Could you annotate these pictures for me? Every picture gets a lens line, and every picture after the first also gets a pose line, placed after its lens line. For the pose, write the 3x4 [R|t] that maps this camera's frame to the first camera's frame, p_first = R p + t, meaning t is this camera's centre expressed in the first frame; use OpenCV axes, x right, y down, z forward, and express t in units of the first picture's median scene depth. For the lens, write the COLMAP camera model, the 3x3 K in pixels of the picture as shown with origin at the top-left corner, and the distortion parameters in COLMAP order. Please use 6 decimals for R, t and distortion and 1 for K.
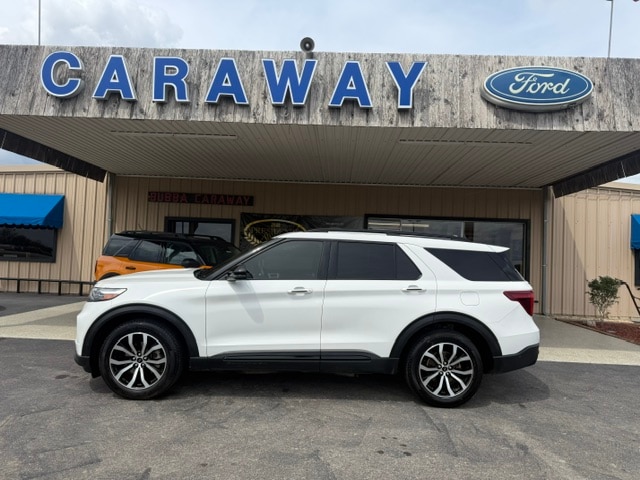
lens RADIAL K [[473.3, 0, 322.5], [0, 473.3, 235.3], [0, 0, 1]] dist [0.004365, -0.007460]
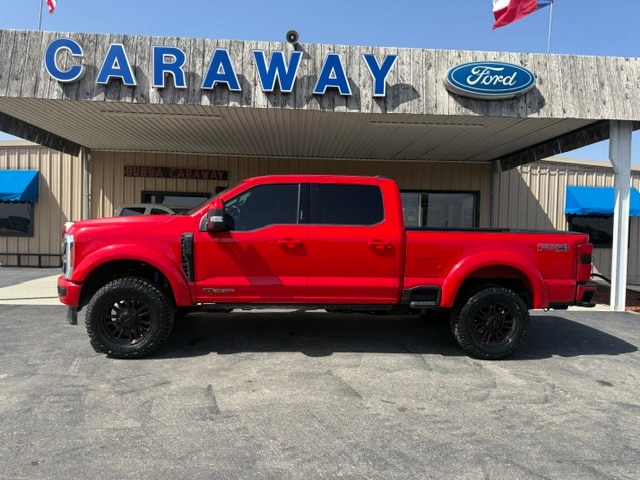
lens RADIAL K [[474.1, 0, 320.0], [0, 474.1, 240.0], [0, 0, 1]] dist [0.000932, -0.003742]
pose [[0.995503, -0.017815, 0.093043, -0.080524], [0.011125, 0.997347, 0.071933, -0.004232], [-0.094077, -0.070574, 0.993060, -0.152113]]
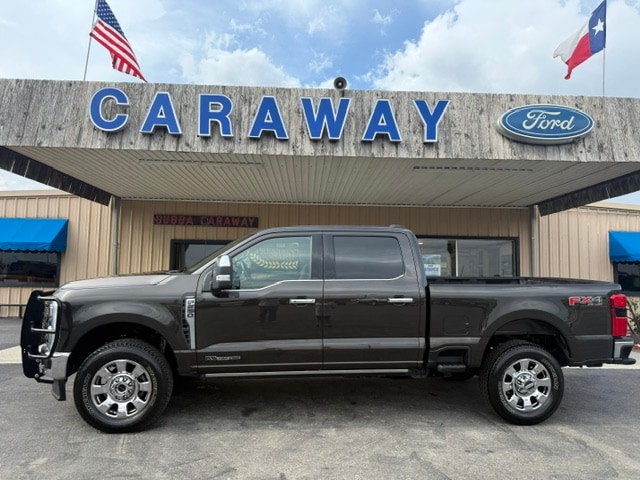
lens RADIAL K [[473.3, 0, 322.5], [0, 473.3, 235.3], [0, 0, 1]] dist [0.004365, -0.007460]
pose [[0.997273, -0.014936, 0.072280, -0.158790], [0.017220, 0.999368, -0.031086, -0.020043], [-0.071770, 0.032246, 0.996900, -0.074783]]
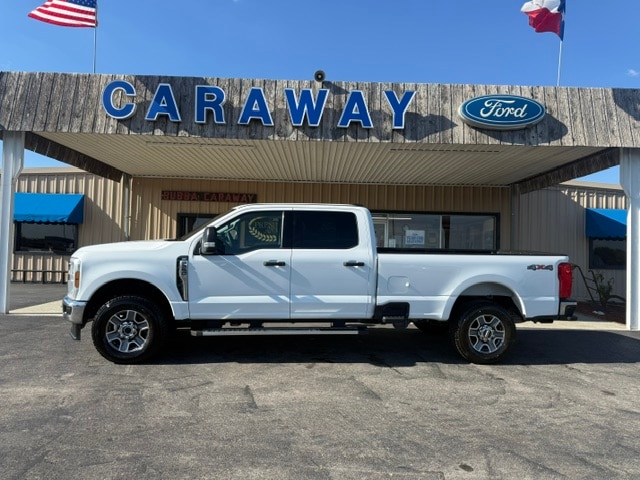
lens RADIAL K [[472.8, 0, 318.3], [0, 472.8, 229.9], [0, 0, 1]] dist [0.007247, -0.007679]
pose [[0.999142, -0.009596, 0.040277, -0.090442], [0.009355, 0.999937, 0.006163, -0.007295], [-0.040333, -0.005781, 0.999170, -0.243453]]
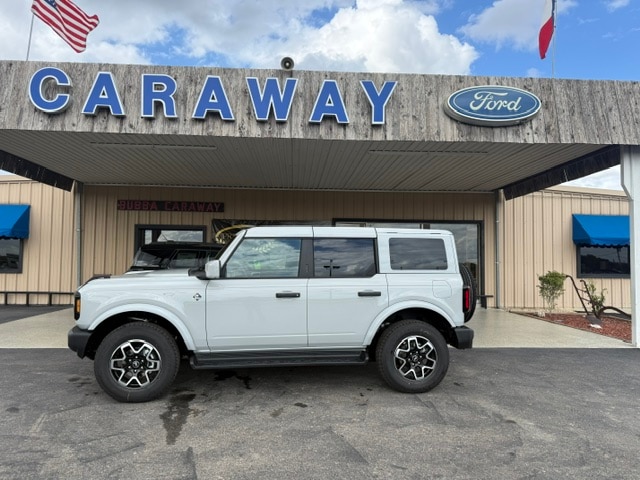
lens RADIAL K [[474.5, 0, 320.0], [0, 474.5, 236.3], [0, 0, 1]] dist [0.003173, -0.006542]
pose [[0.995371, -0.022329, 0.093478, -0.069205], [0.022742, 0.999736, -0.003355, -0.004762], [-0.093378, 0.005465, 0.995616, -0.082988]]
